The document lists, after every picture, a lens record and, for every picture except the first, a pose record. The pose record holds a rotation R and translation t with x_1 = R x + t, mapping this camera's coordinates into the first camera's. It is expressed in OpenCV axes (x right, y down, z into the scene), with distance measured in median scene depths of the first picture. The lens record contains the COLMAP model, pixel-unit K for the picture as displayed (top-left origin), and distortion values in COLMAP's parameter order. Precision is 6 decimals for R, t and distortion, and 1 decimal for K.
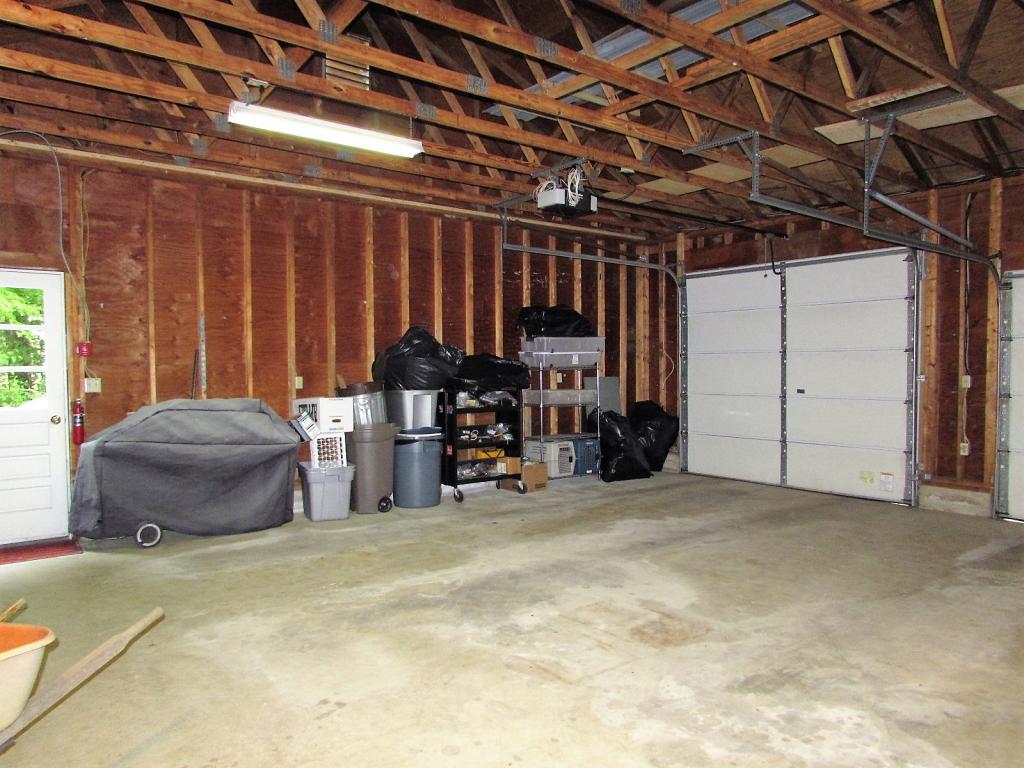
lens RADIAL K [[722.6, 0, 512.9], [0, 722.6, 384.8], [0, 0, 1]] dist [-0.034360, 0.012710]
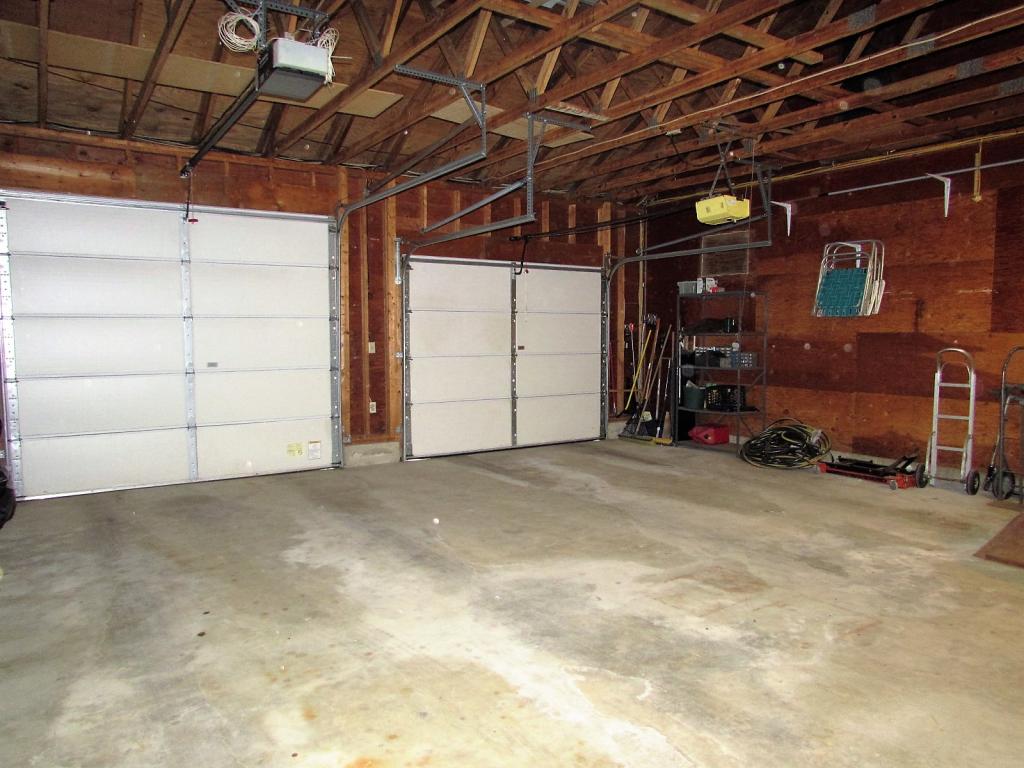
lens RADIAL K [[722.6, 0, 512.4], [0, 722.6, 385.0], [0, 0, 1]] dist [-0.034360, 0.012710]
pose [[0.086428, -0.075243, 0.993413, -0.788377], [0.029634, 0.996897, 0.072928, -0.036861], [-0.995817, 0.023136, 0.088390, 1.104800]]
